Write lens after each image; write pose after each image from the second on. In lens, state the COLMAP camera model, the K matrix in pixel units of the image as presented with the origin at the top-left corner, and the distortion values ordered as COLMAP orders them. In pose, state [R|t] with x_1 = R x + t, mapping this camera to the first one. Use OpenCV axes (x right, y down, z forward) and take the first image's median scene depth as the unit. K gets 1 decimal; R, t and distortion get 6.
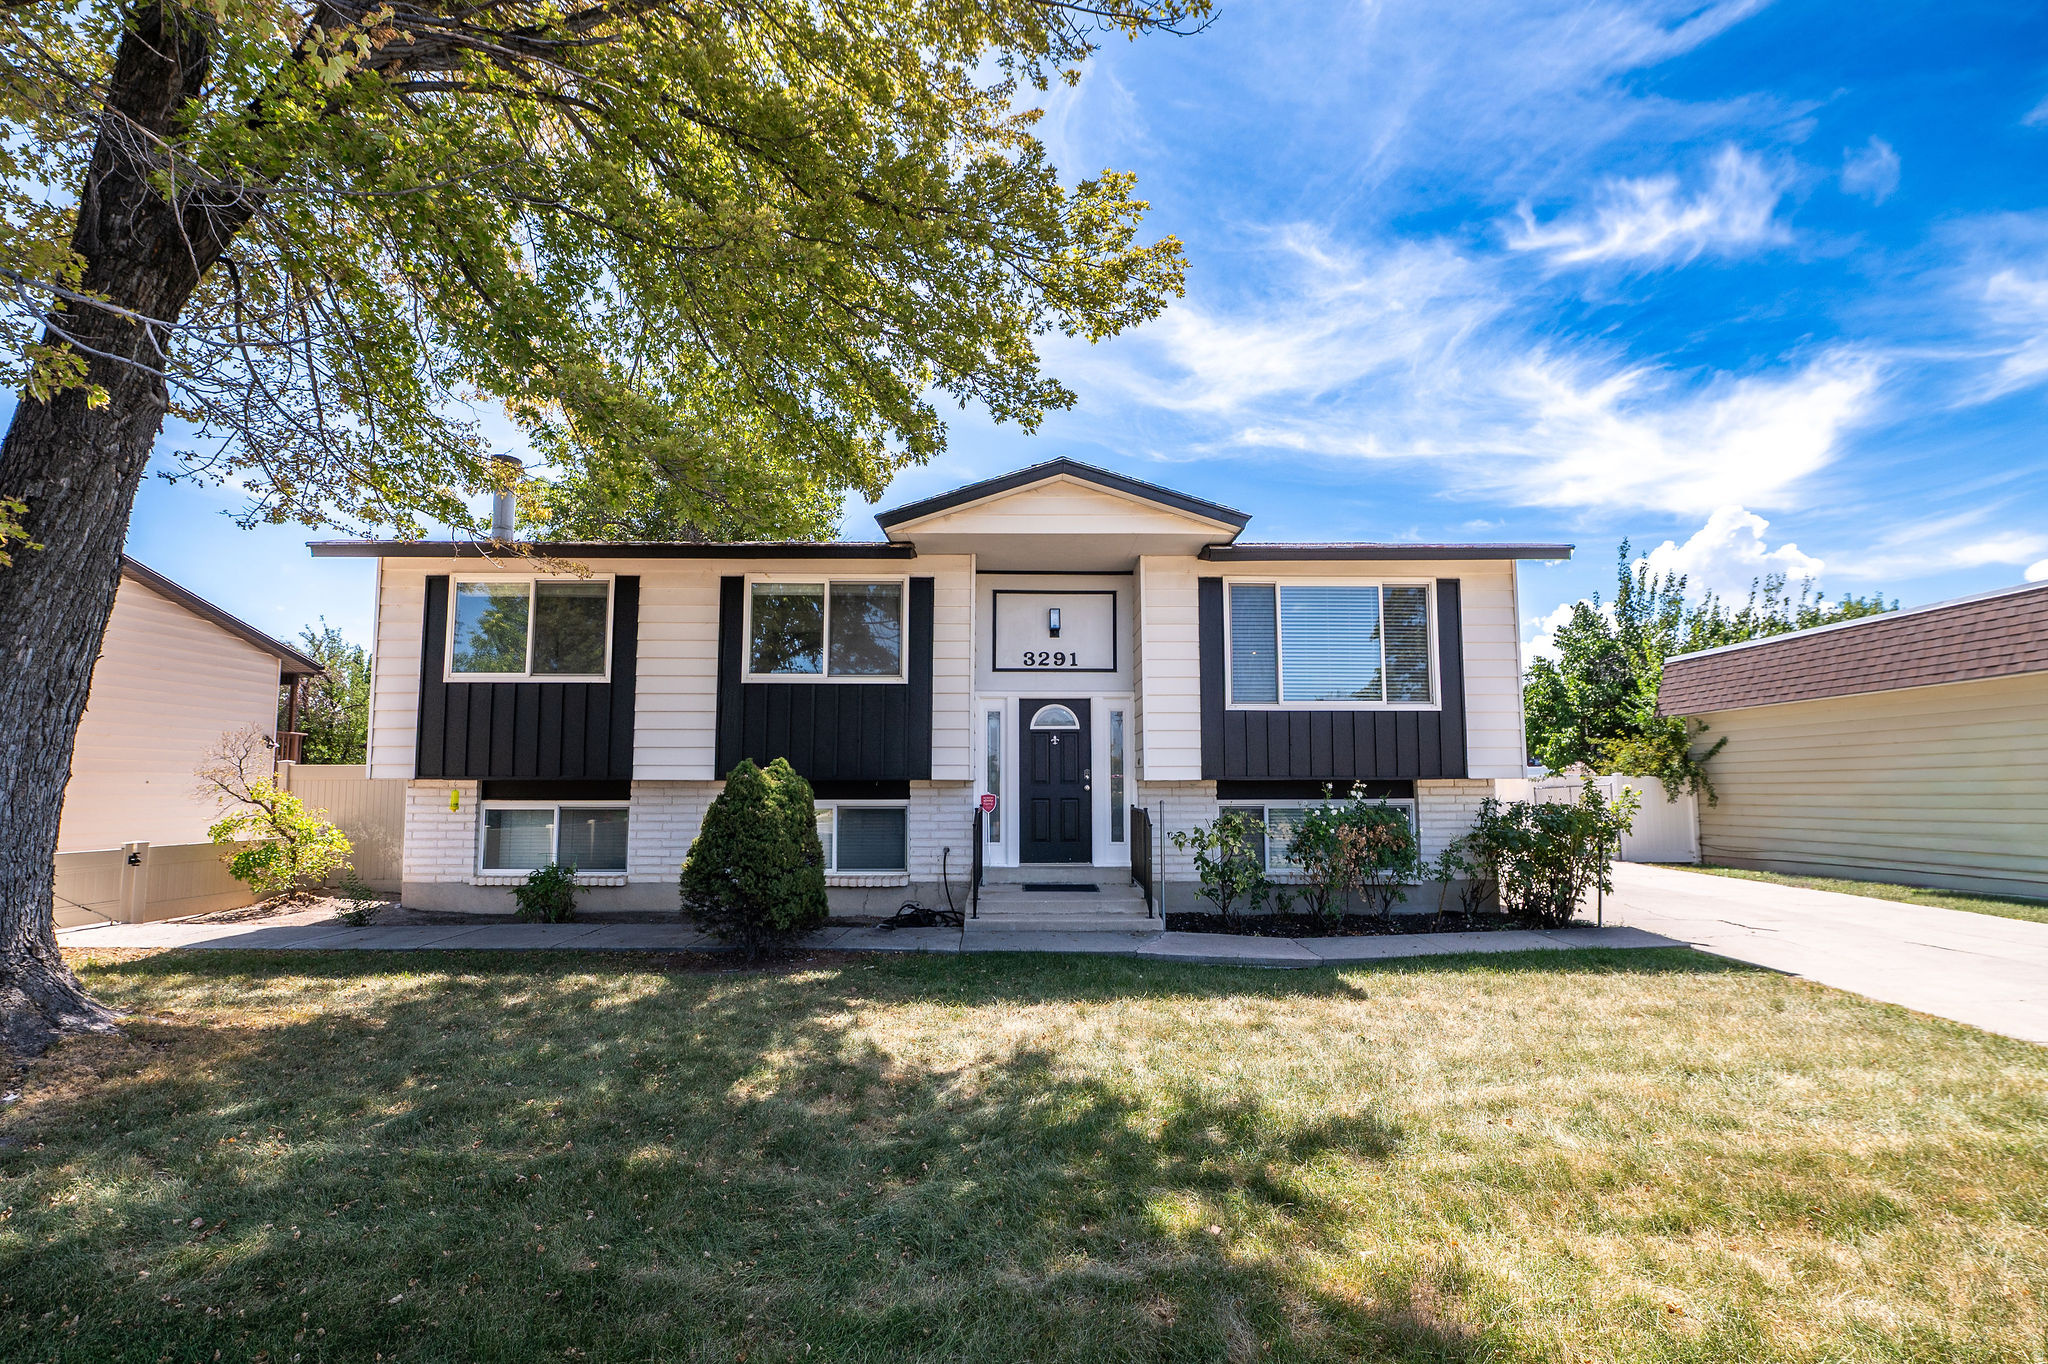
lens RADIAL K [[830.2, 0, 1022.5], [0, 830.2, 689.9], [0, 0, 1]] dist [-0.020823, 0.001614]
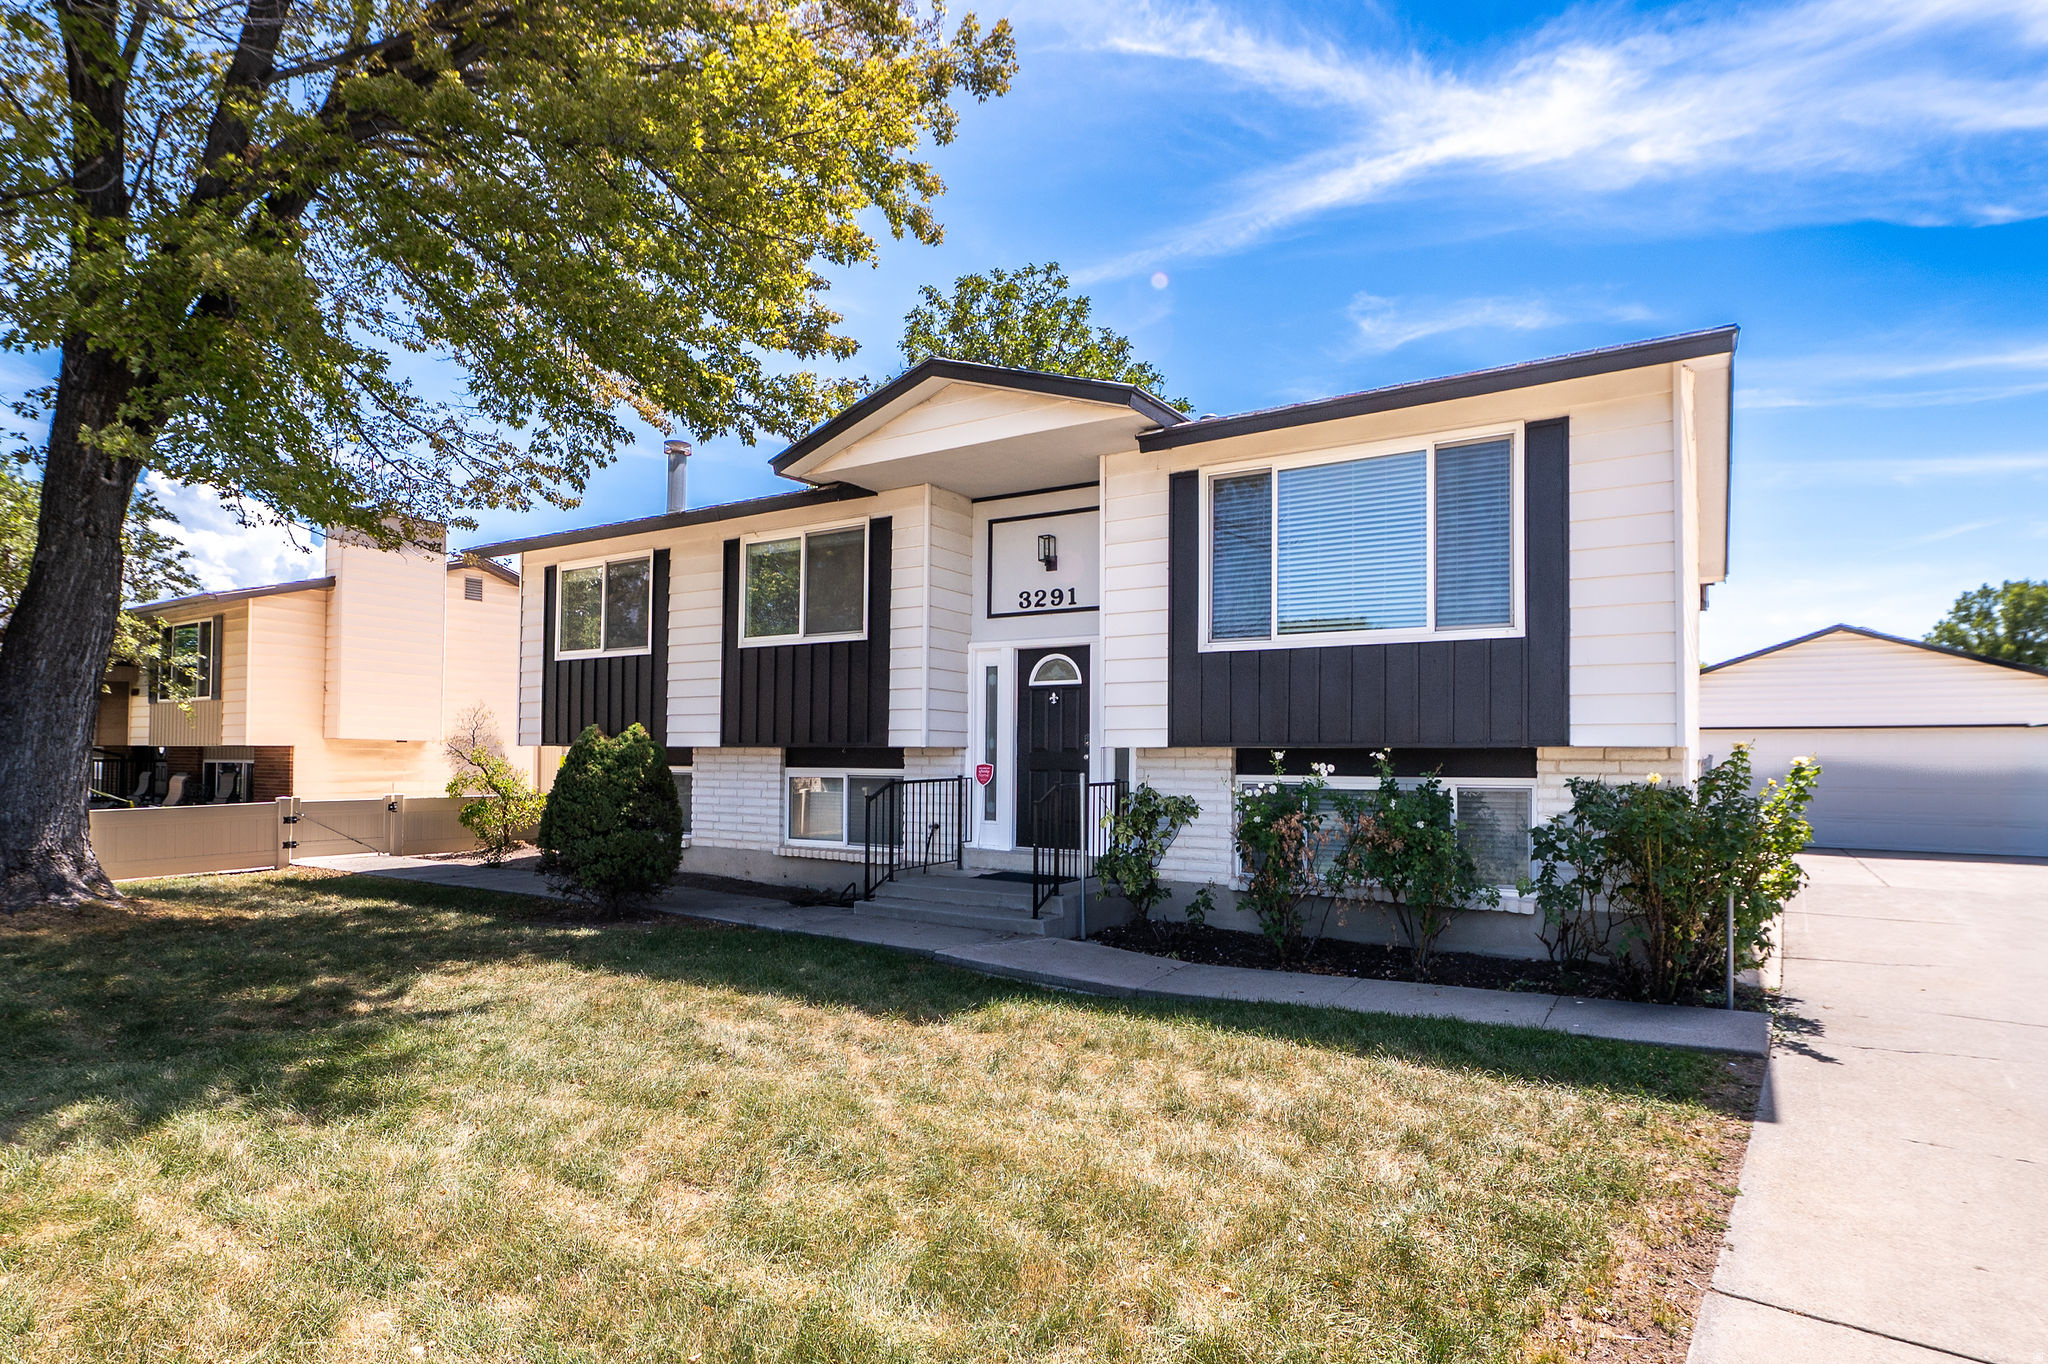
lens RADIAL K [[1040.8, 0, 1024.3], [0, 1040.8, 693.0], [0, 0, 1]] dist [-0.003021, -0.000298]
pose [[0.839756, -0.026055, -0.542338, 0.601051], [0.054573, 0.997840, 0.036564, 0.018096], [0.540214, -0.060302, 0.839365, 0.142924]]
